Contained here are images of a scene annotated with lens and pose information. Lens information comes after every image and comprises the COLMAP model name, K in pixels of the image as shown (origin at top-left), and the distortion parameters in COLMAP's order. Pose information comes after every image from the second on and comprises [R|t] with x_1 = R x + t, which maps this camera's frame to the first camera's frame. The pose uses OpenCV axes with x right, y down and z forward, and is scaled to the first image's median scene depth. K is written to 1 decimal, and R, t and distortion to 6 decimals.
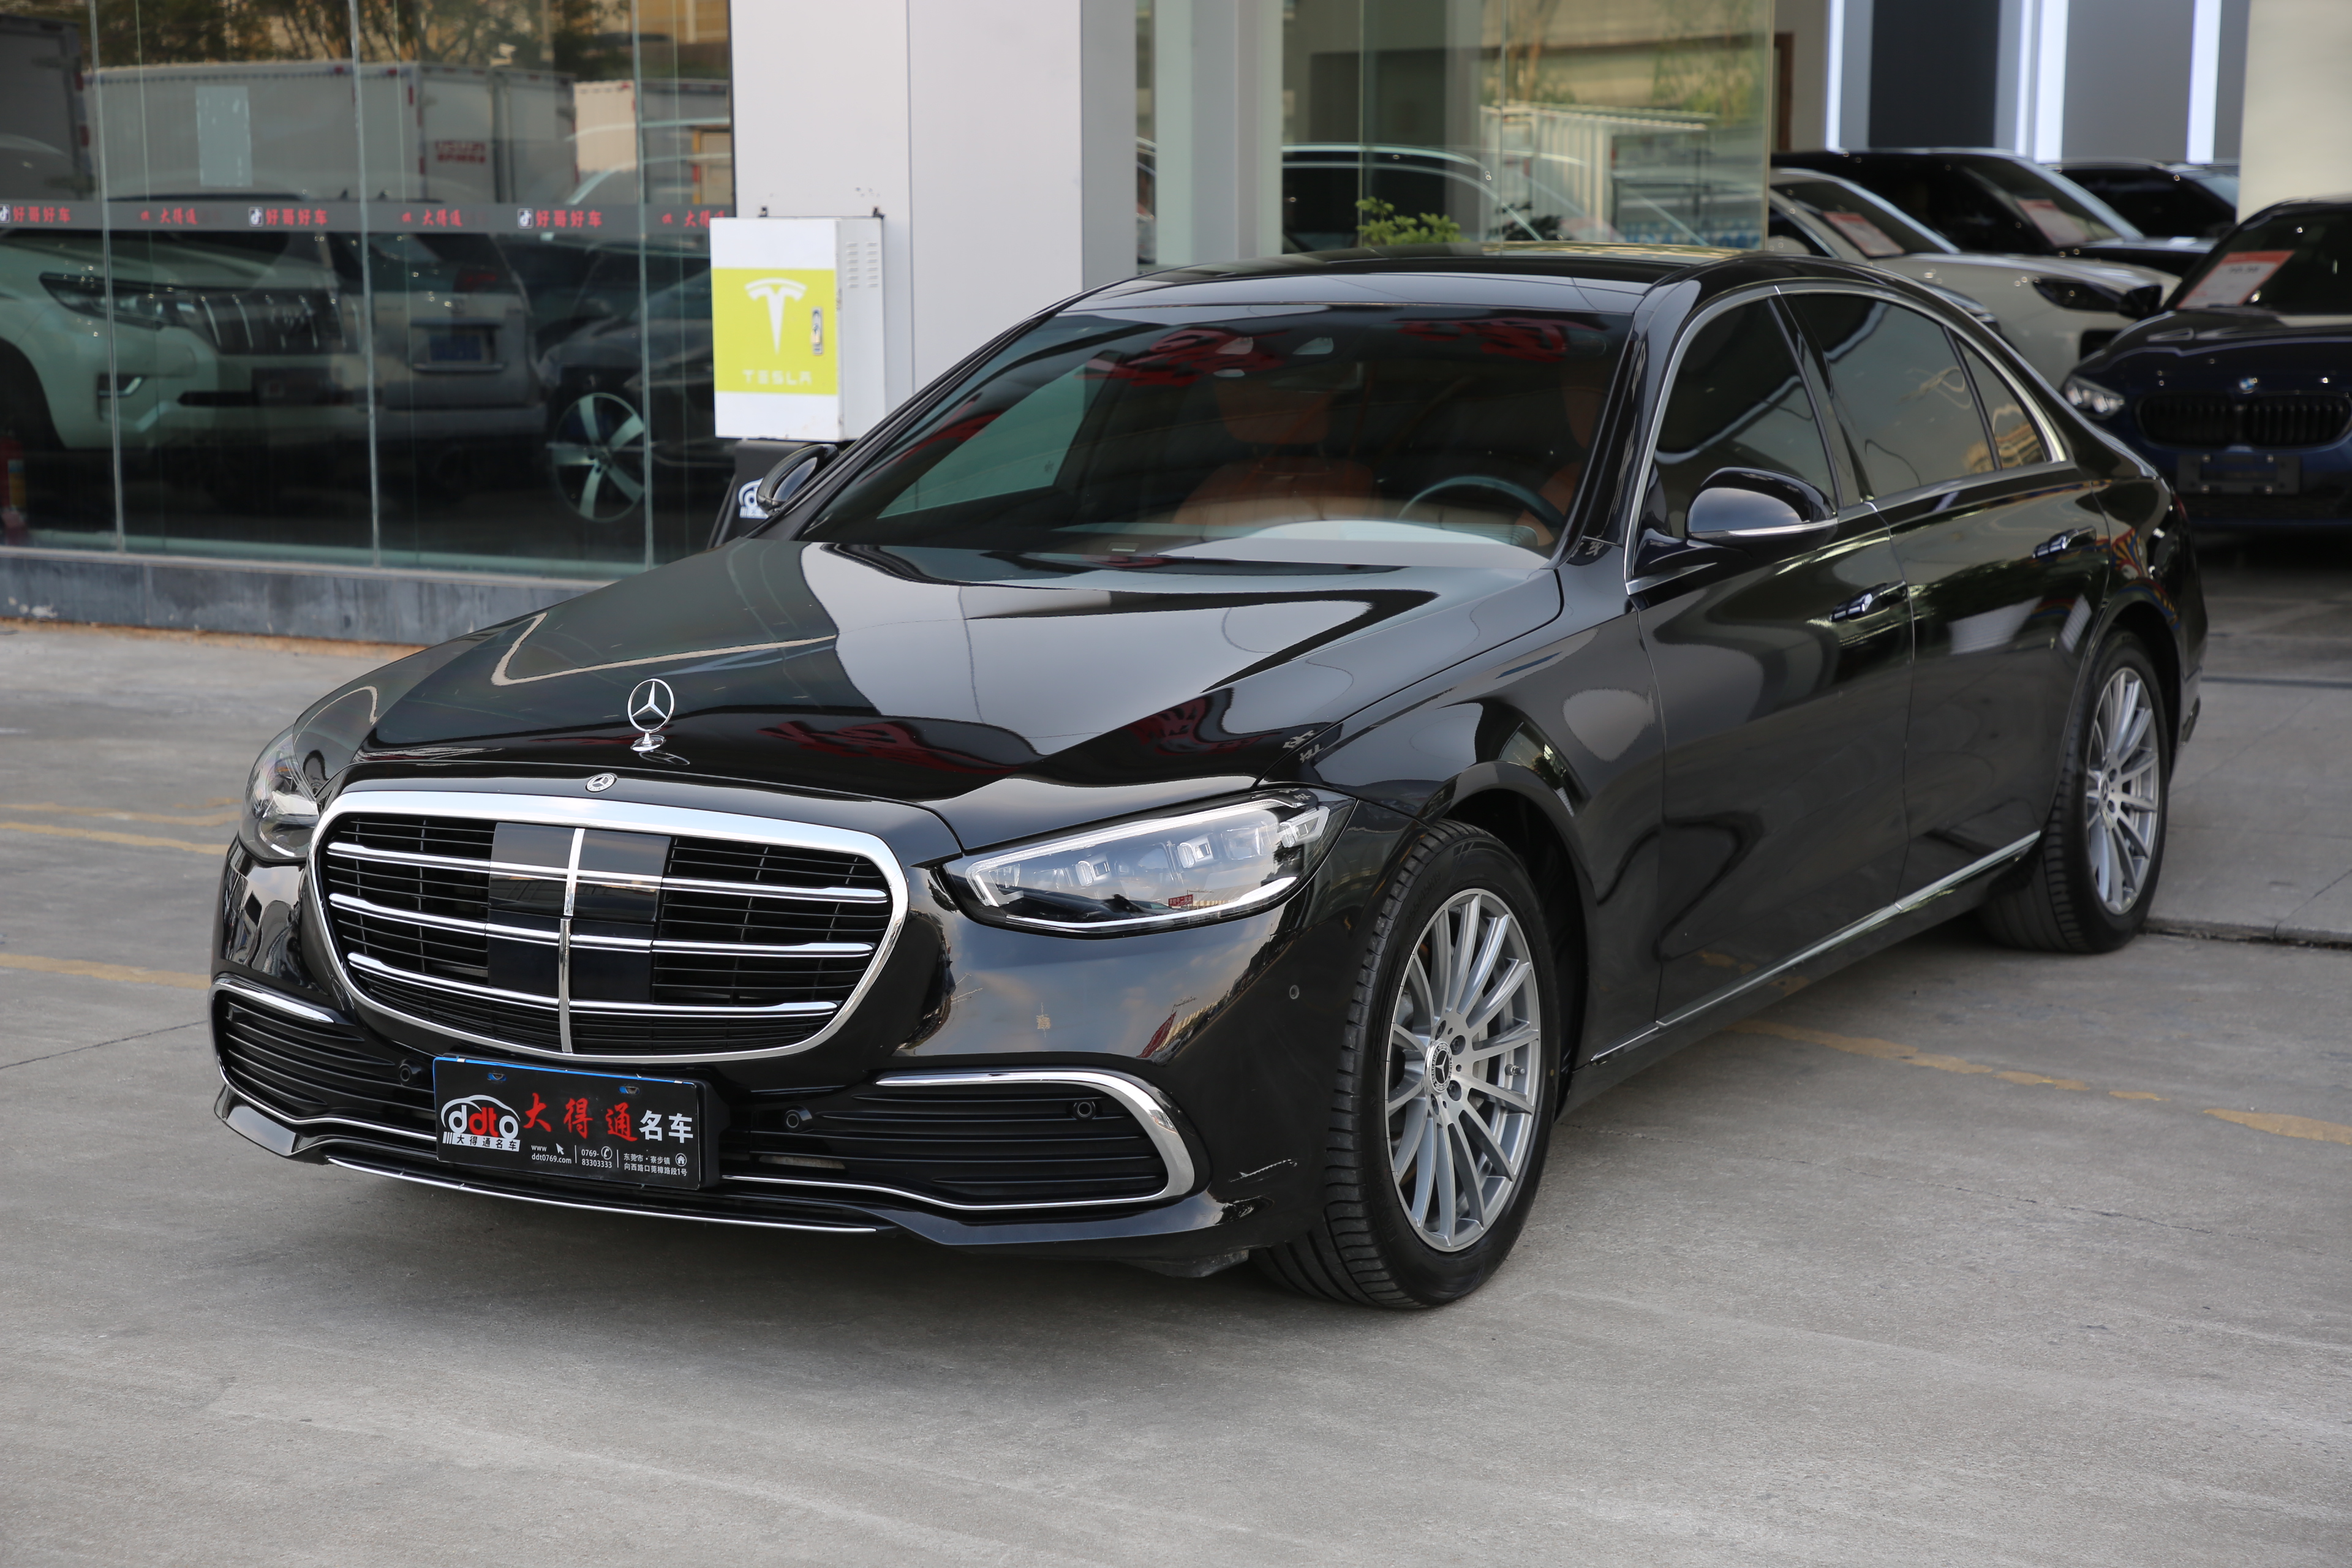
lens RADIAL K [[3878.2, 0, 1168.4], [0, 3878.2, 773.1], [0, 0, 1]] dist [0.252658, 0.000000]
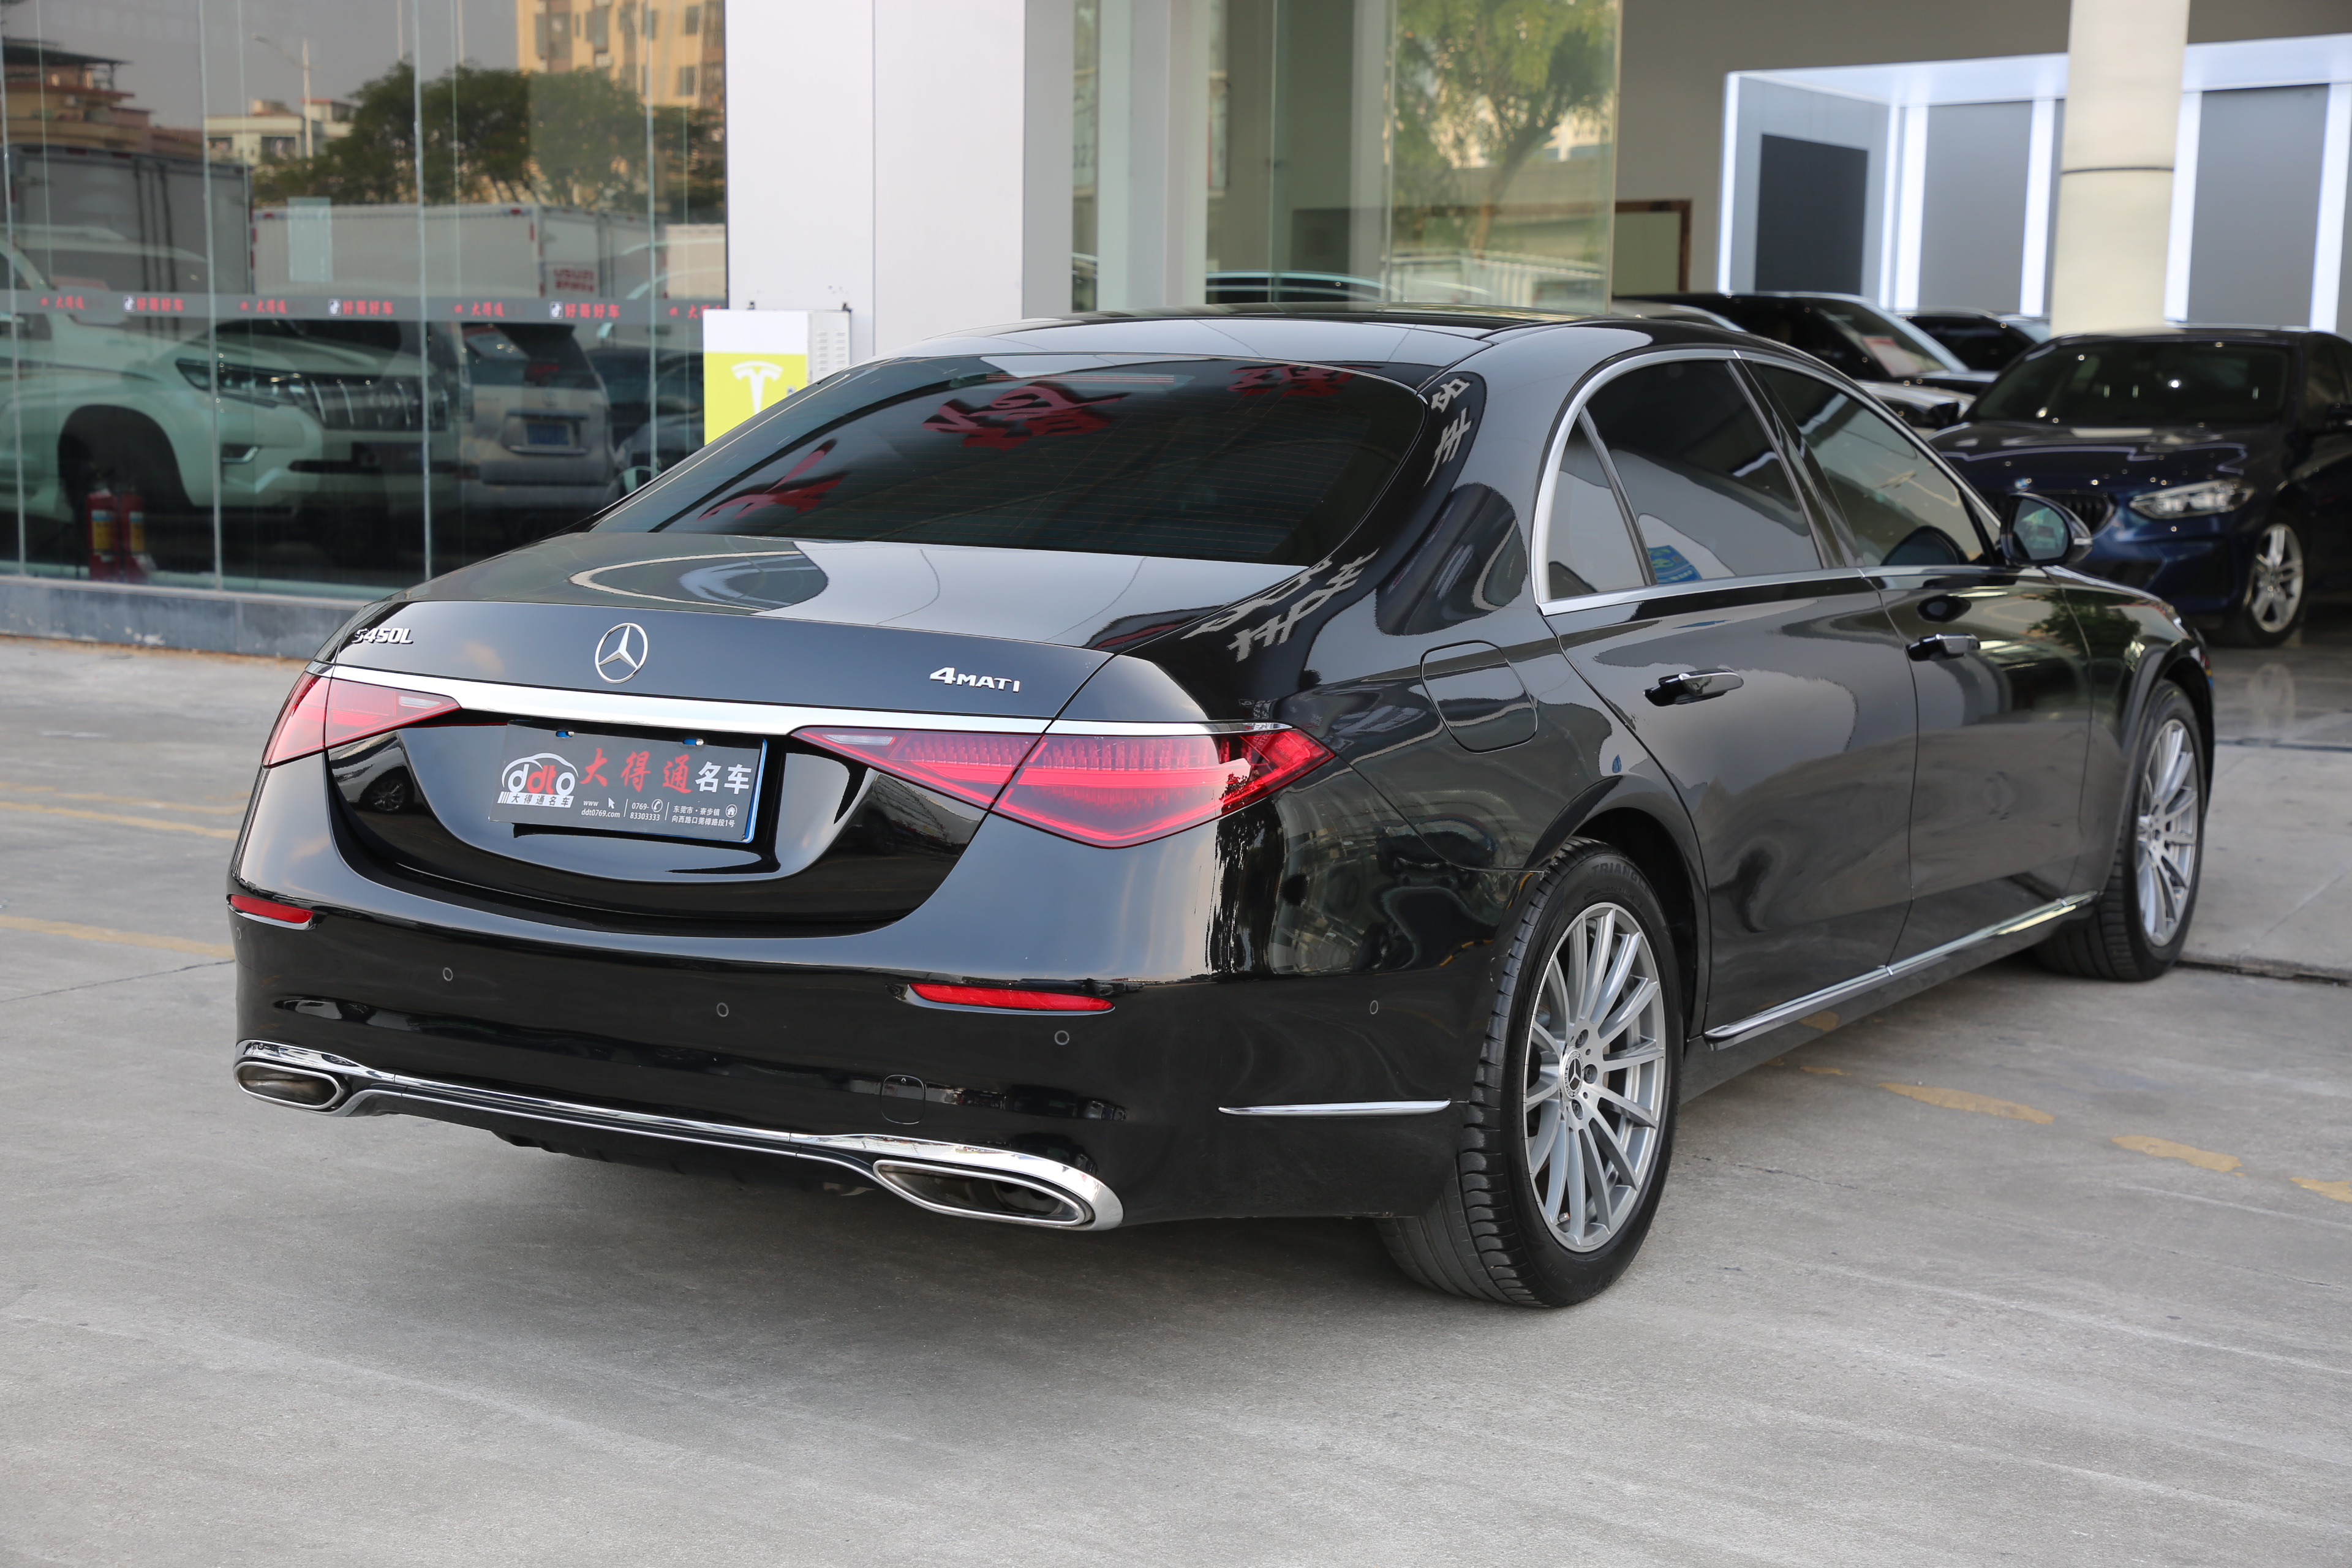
lens RADIAL K [[3204.9, 0, 1164.5], [0, 3204.9, 797.7], [0, 0, 1]] dist [0.184304, 0.000000]
pose [[0.999752, 0.019832, -0.010107, 0.082892], [-0.019882, 0.999790, -0.004911, 0.015070], [0.010008, 0.005110, 0.999937, 0.084721]]
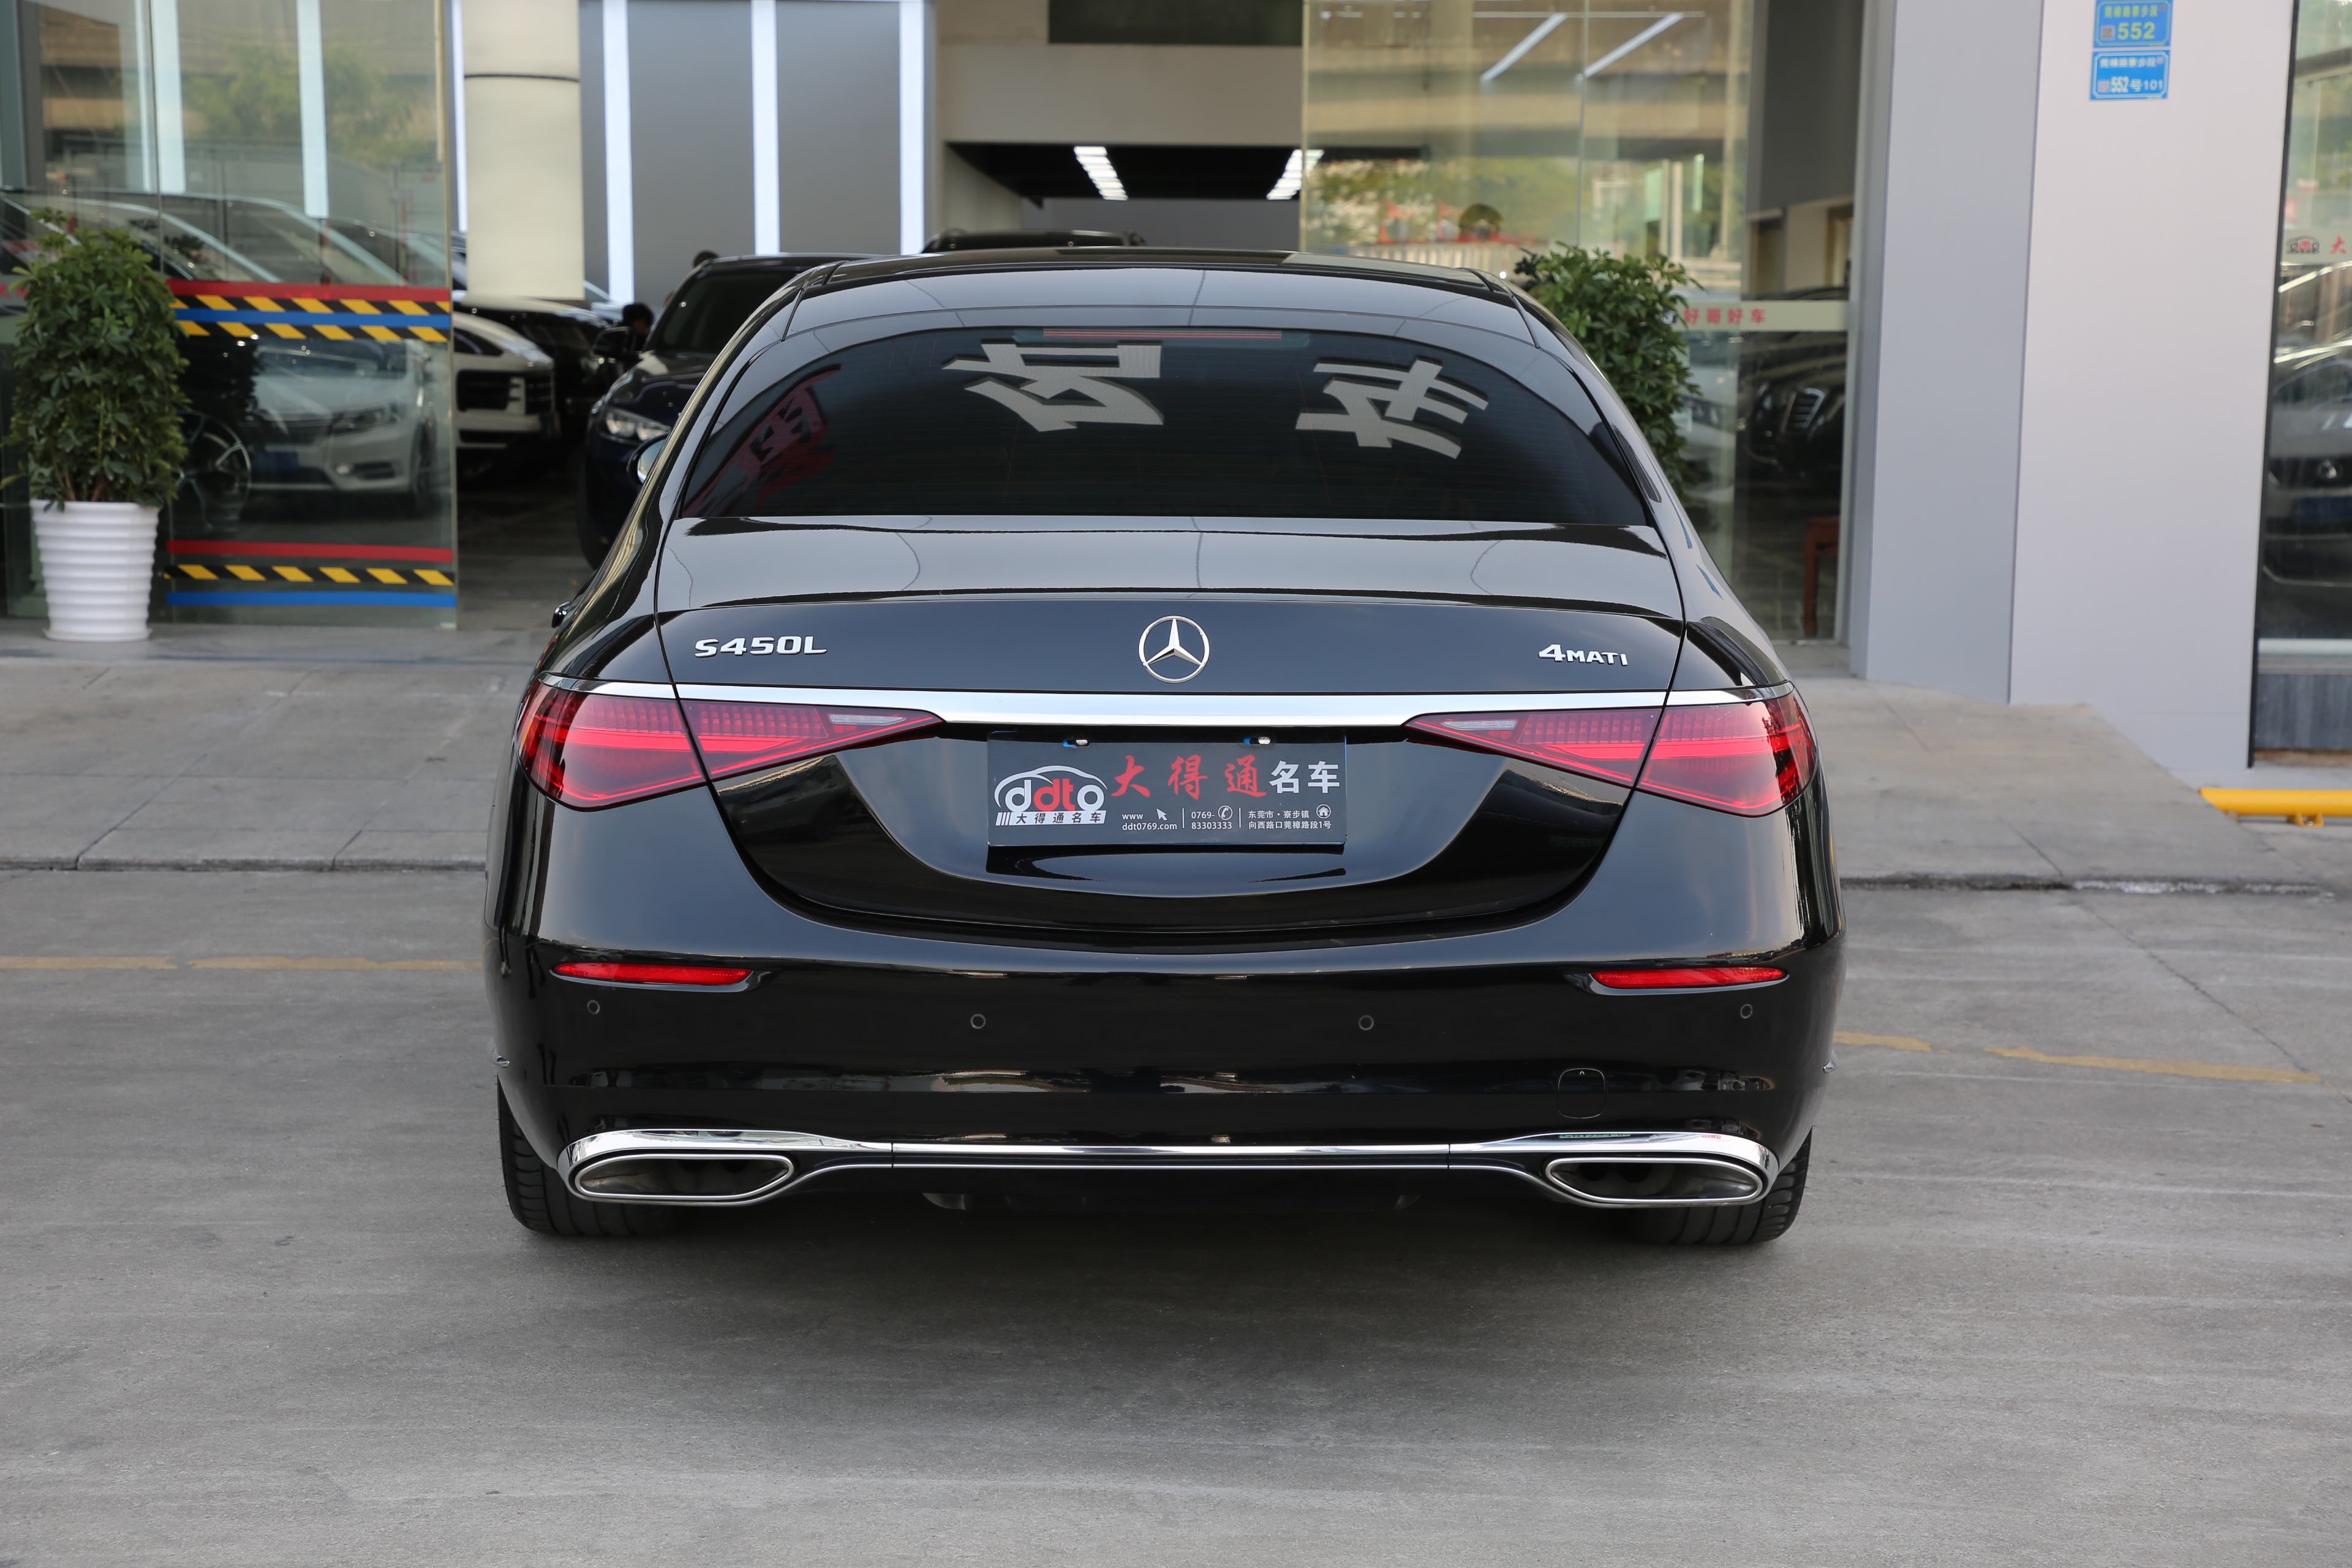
lens RADIAL K [[3600.0, 0, 1167.5], [0, 3600.0, 807.2], [0, 0, 1]] dist [0.236682, 0.000000]
pose [[0.855541, -0.055256, 0.514779, -0.479319], [0.052048, 0.998431, 0.020670, -0.003111], [-0.515113, 0.009109, 0.857074, 0.183460]]
